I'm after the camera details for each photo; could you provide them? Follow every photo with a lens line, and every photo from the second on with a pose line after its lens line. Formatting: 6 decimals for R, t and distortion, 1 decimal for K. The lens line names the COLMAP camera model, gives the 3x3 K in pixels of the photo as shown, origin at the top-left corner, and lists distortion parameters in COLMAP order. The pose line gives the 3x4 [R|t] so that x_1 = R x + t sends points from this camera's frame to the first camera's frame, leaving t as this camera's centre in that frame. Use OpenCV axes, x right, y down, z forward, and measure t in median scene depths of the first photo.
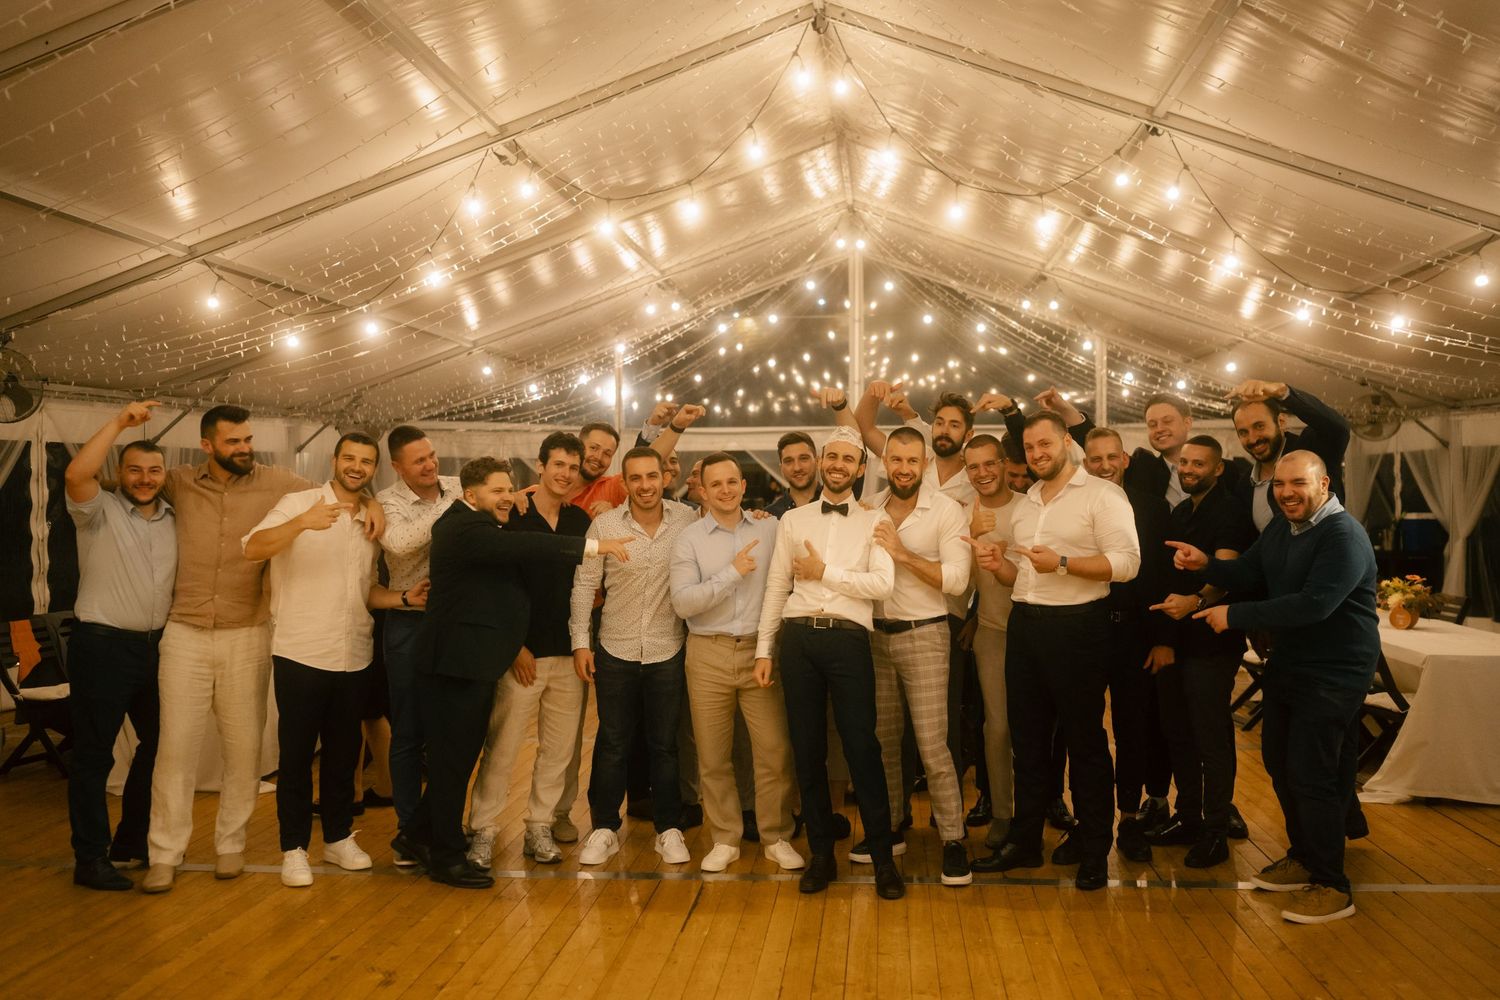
lens RADIAL K [[1434.1, 0, 743.7], [0, 1434.1, 505.1], [0, 0, 1]] dist [0.002845, 0.000000]
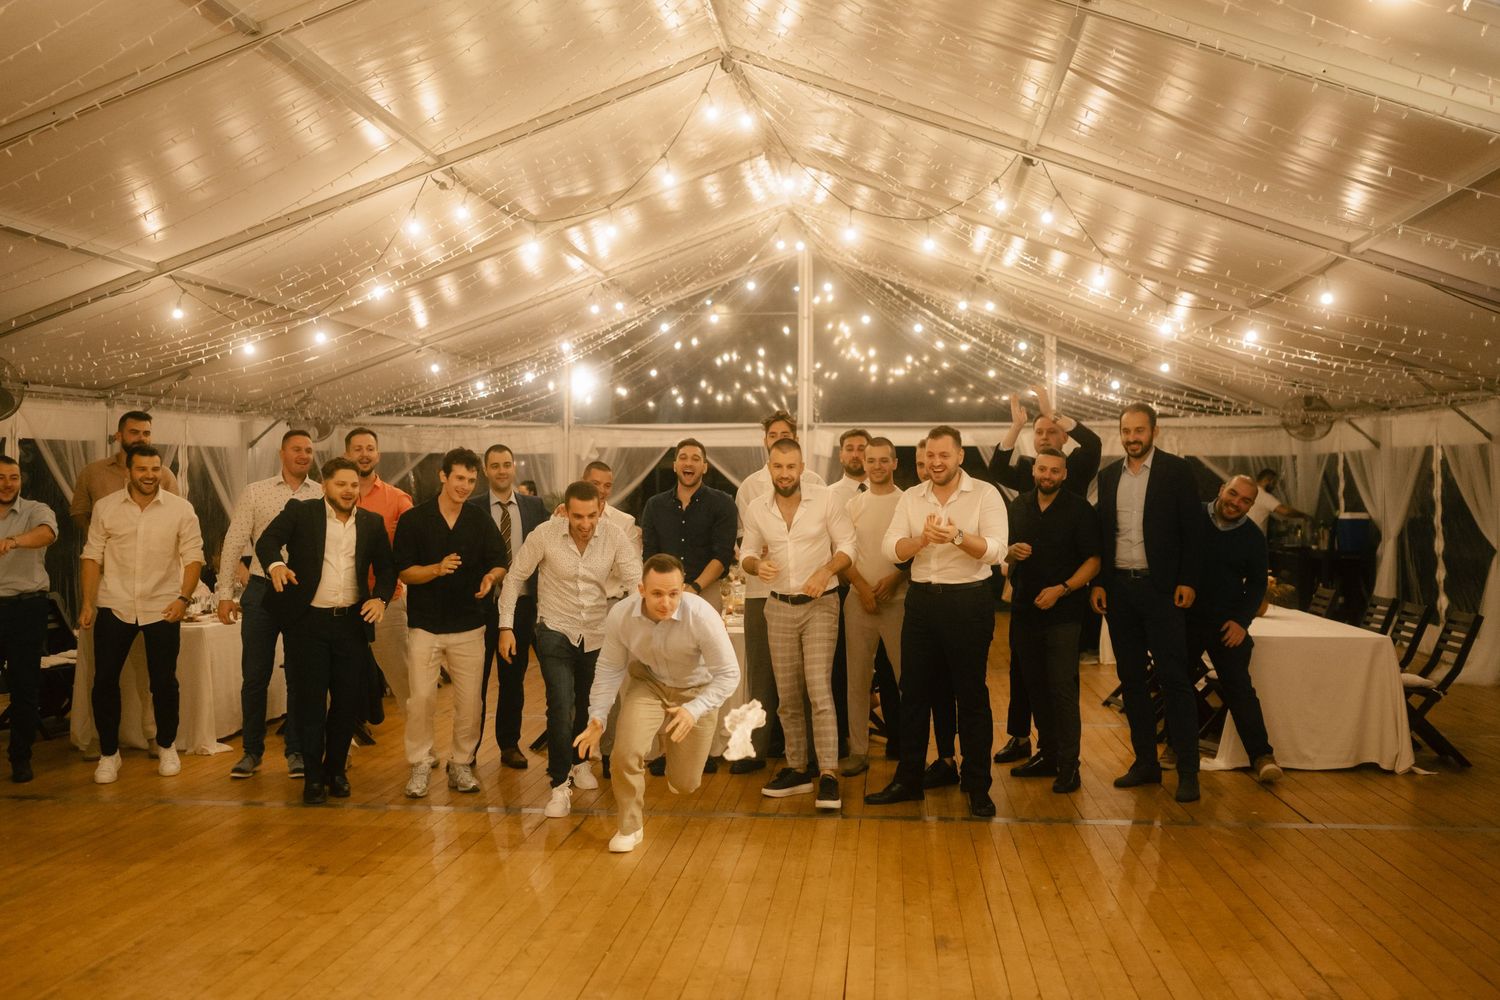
lens RADIAL K [[1601.1, 0, 695.8], [0, 1601.1, 460.9], [0, 0, 1]] dist [0.004522, 0.000000]
pose [[0.999698, 0.004899, -0.024085, 0.036027], [-0.005551, 0.999618, -0.027085, 0.001912], [0.023944, 0.027210, 0.999343, -0.135437]]
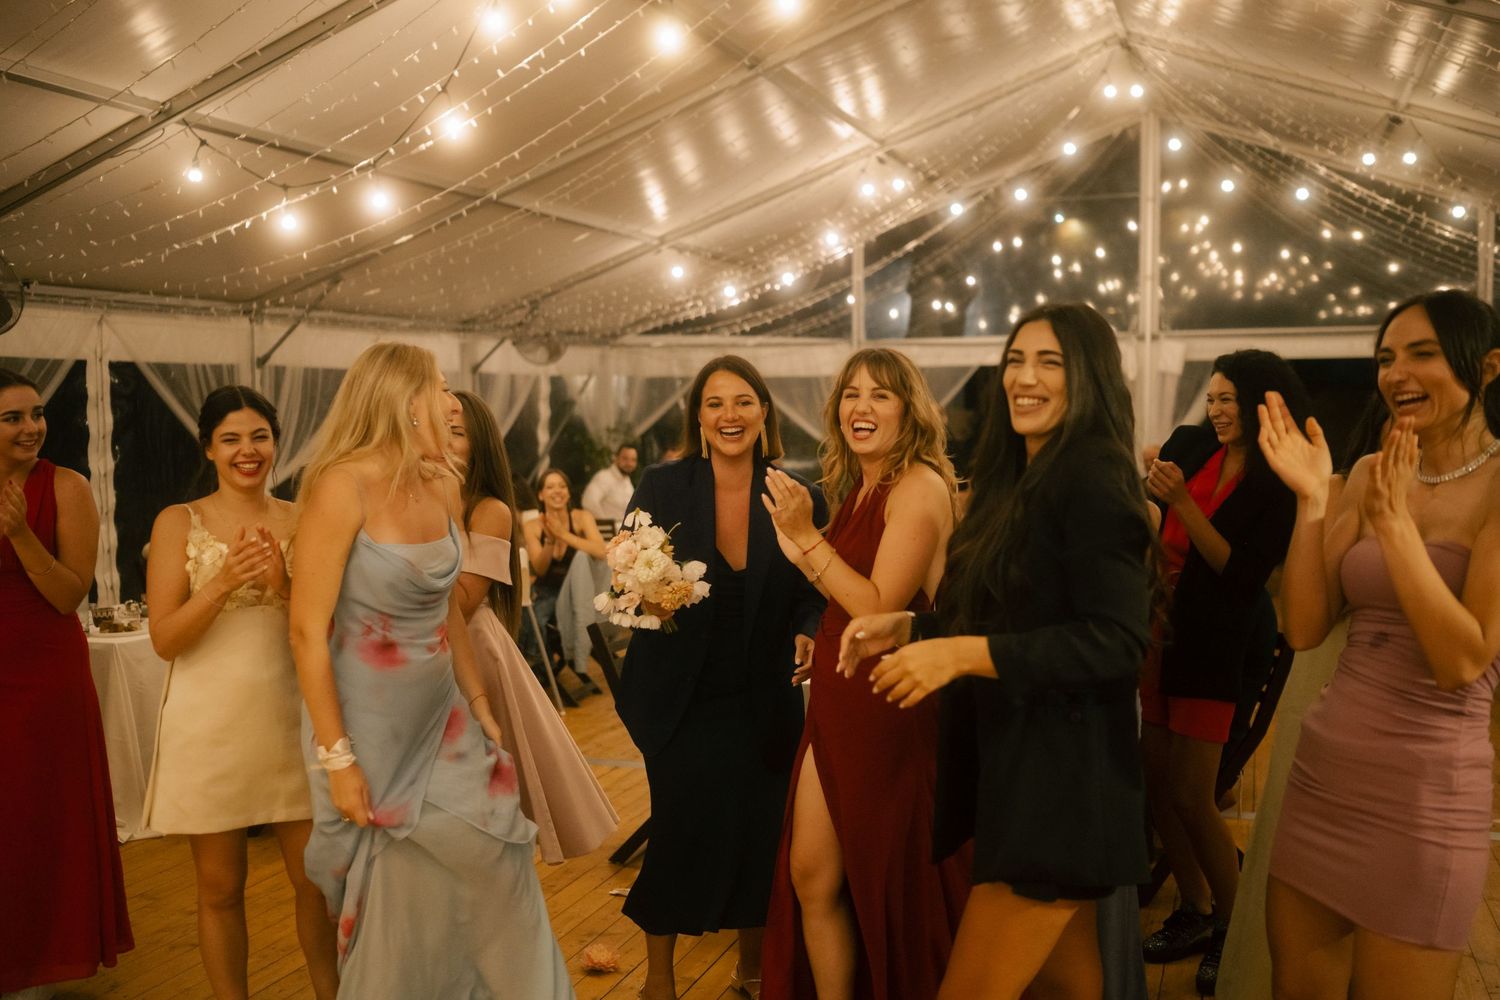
lens RADIAL K [[1434.1, 0, 720.9], [0, 1434.1, 503.7], [0, 0, 1]] dist [0.002845, 0.000000]
pose [[0.966545, 0.011881, -0.256220, 0.066907], [0.001726, 0.998603, 0.052819, -0.002505], [0.256489, -0.051494, 0.965174, 0.196578]]
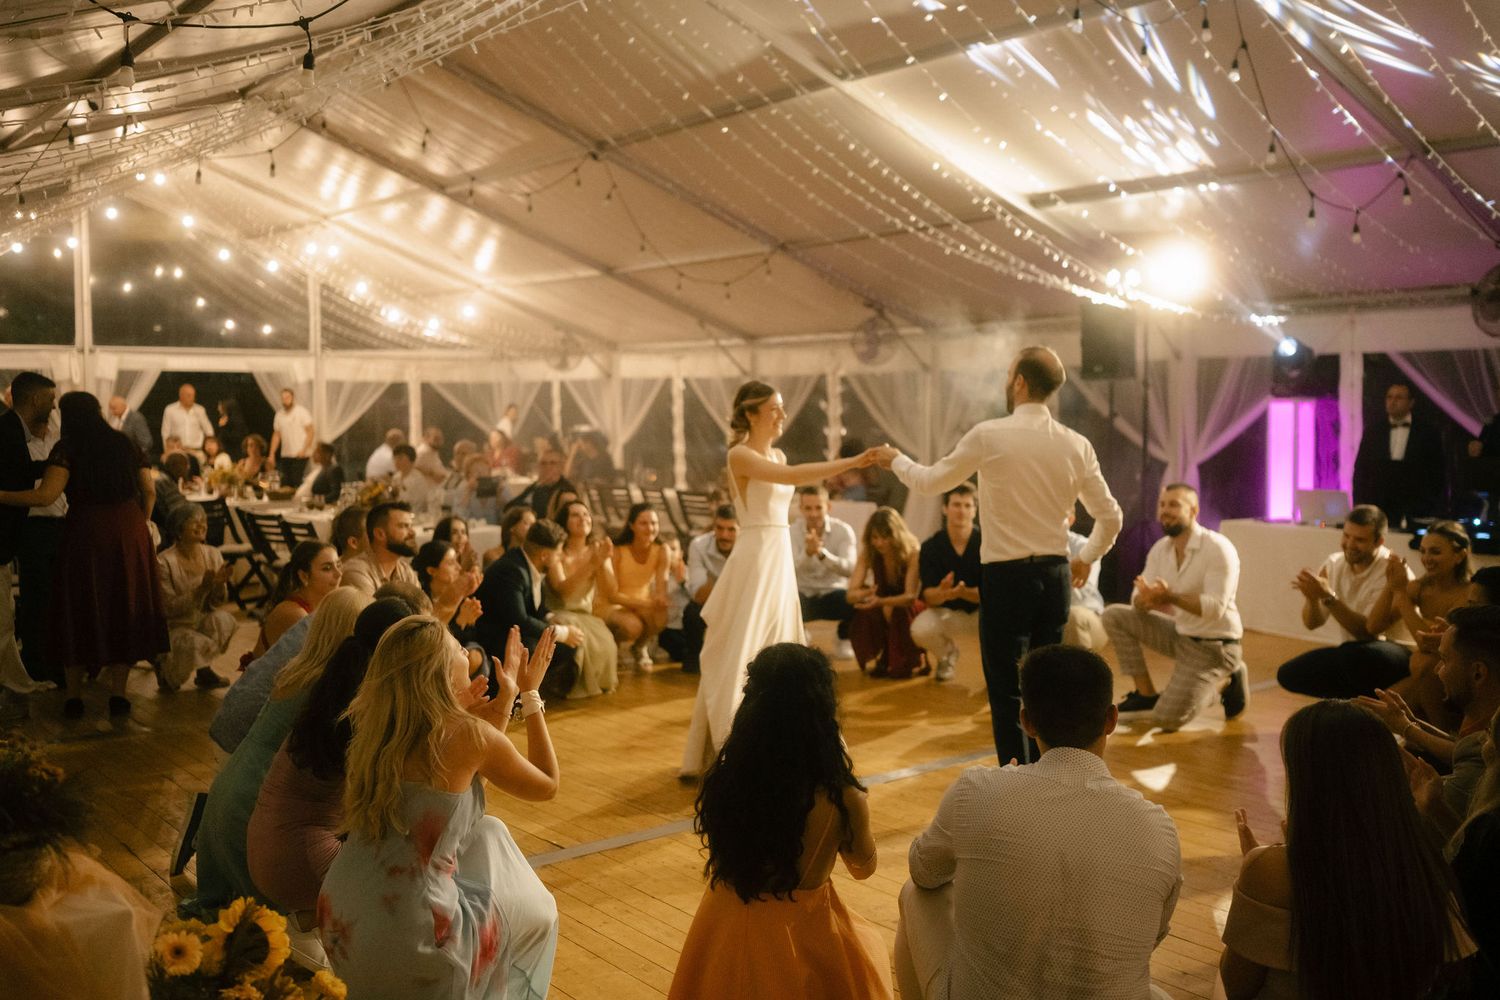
lens RADIAL K [[1434.1, 0, 759.9], [0, 1434.1, 496.6], [0, 0, 1]] dist [0.002845, 0.000000]
pose [[0.727257, -0.040825, 0.685150, -0.343578], [0.006017, 0.998570, 0.053114, 0.001096], [-0.686339, -0.034505, 0.726463, -0.096559]]
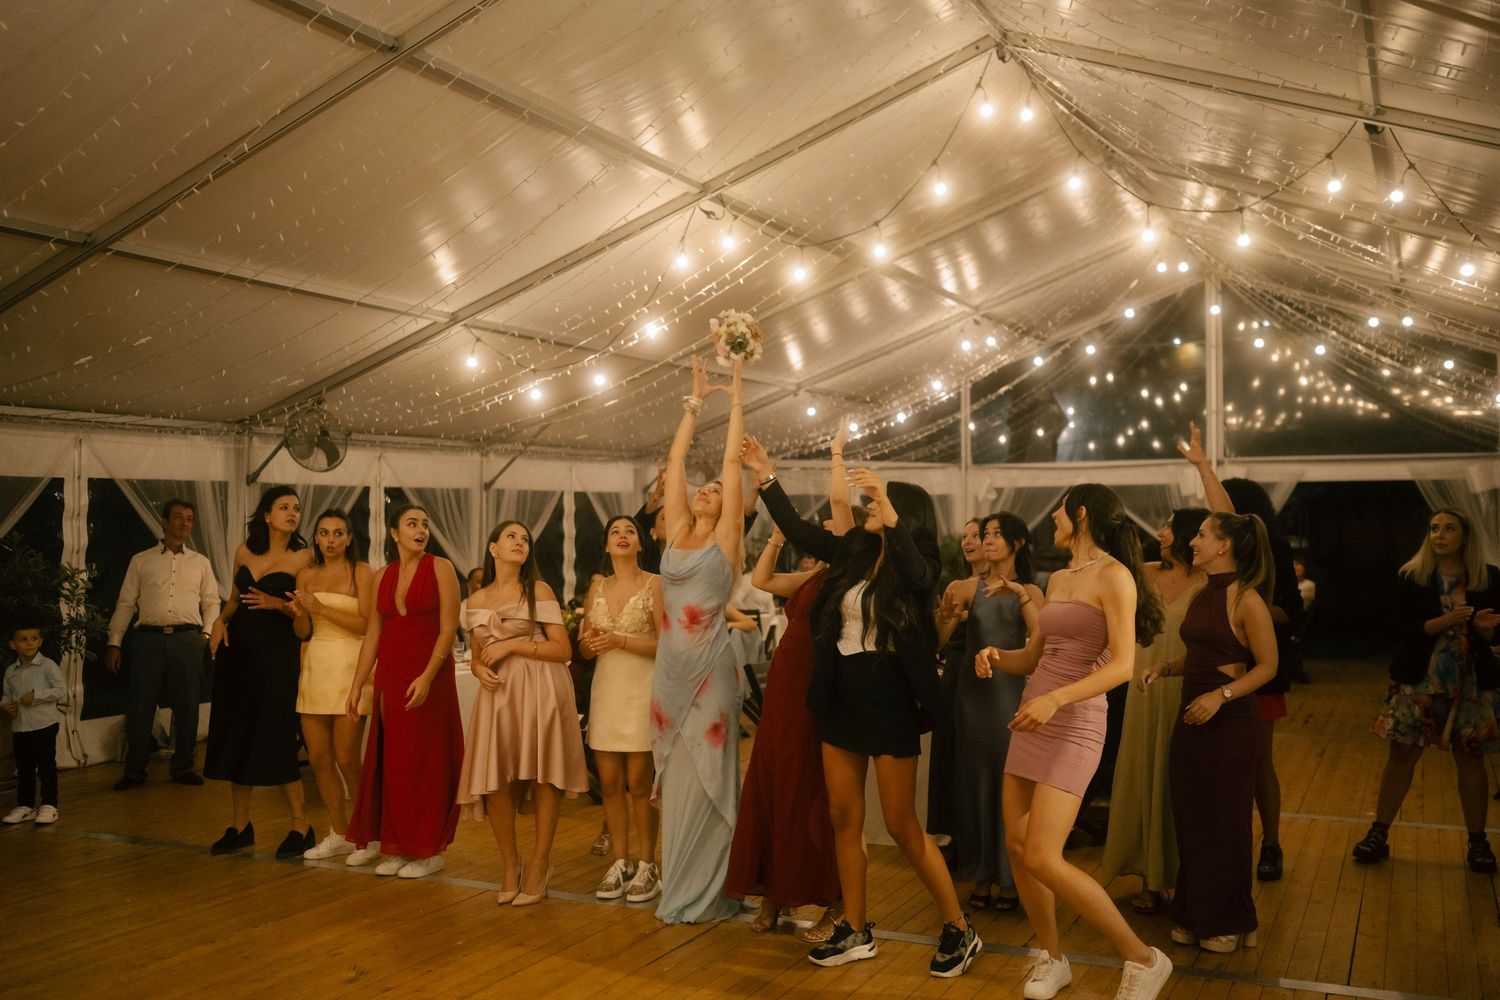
lens RADIAL K [[1434.1, 0, 731.5], [0, 1434.1, 529.9], [0, 0, 1]] dist [0.002845, 0.000000]
pose [[0.939193, -0.000567, -0.343389, 0.128877], [-0.001890, 0.999975, -0.006819, -0.001371], [0.343385, 0.007053, 0.939168, 0.010751]]
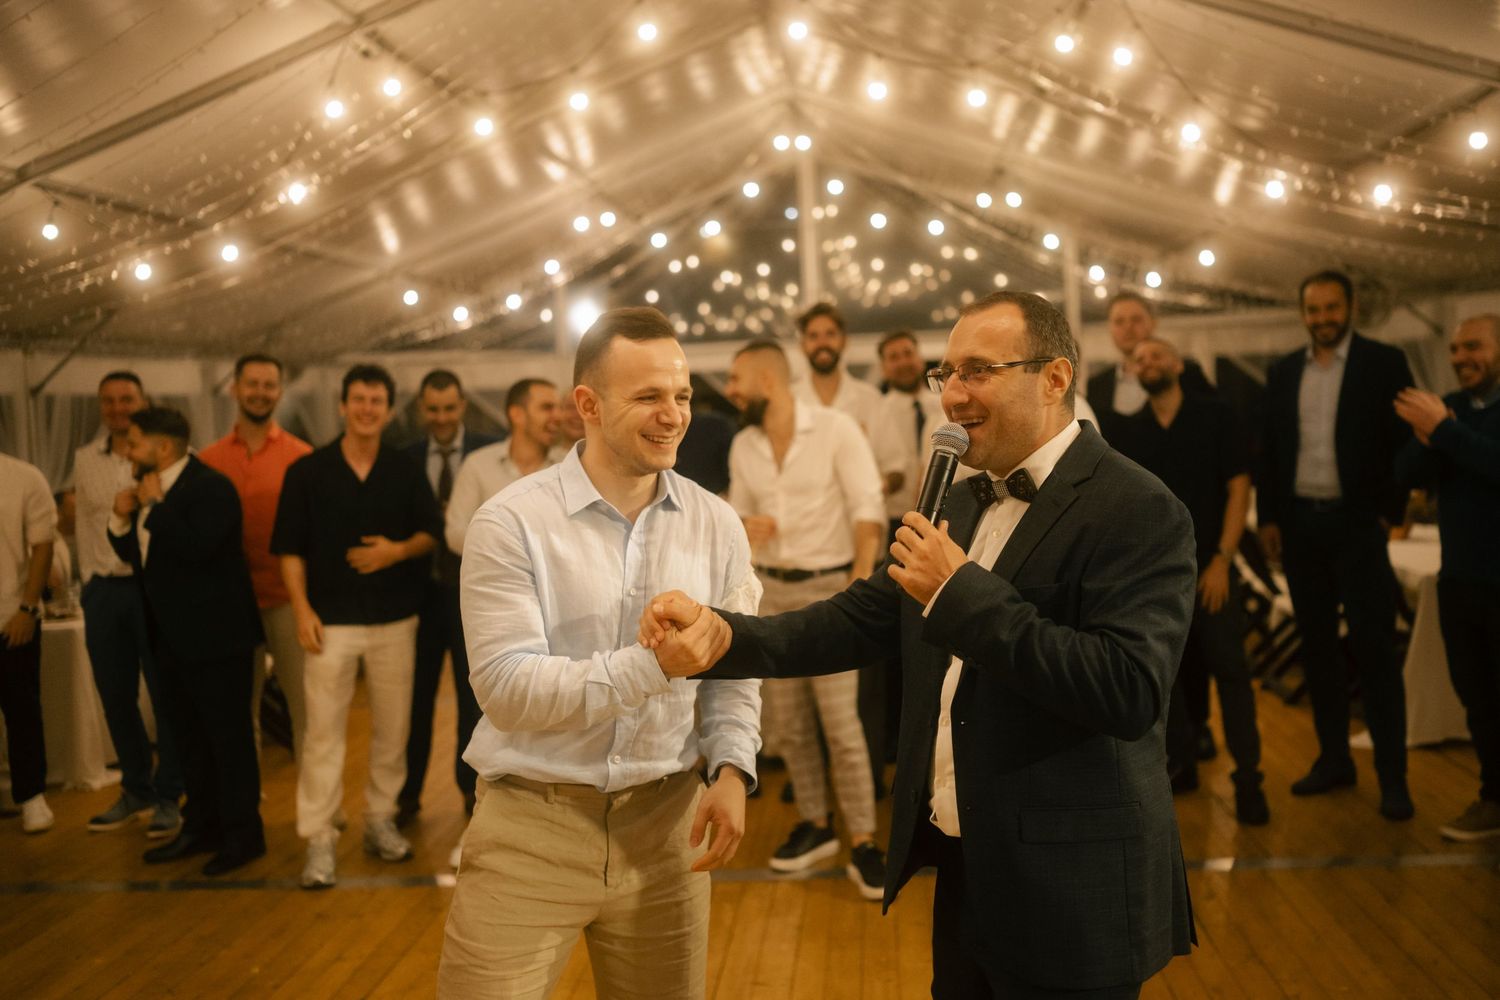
lens RADIAL K [[1434.1, 0, 732.9], [0, 1434.1, 497.6], [0, 0, 1]] dist [0.002845, 0.000000]
pose [[0.999047, -0.043319, -0.005365, 0.031871], [0.043534, 0.997797, 0.050050, -0.001504], [0.003185, -0.050236, 0.998732, 0.065000]]
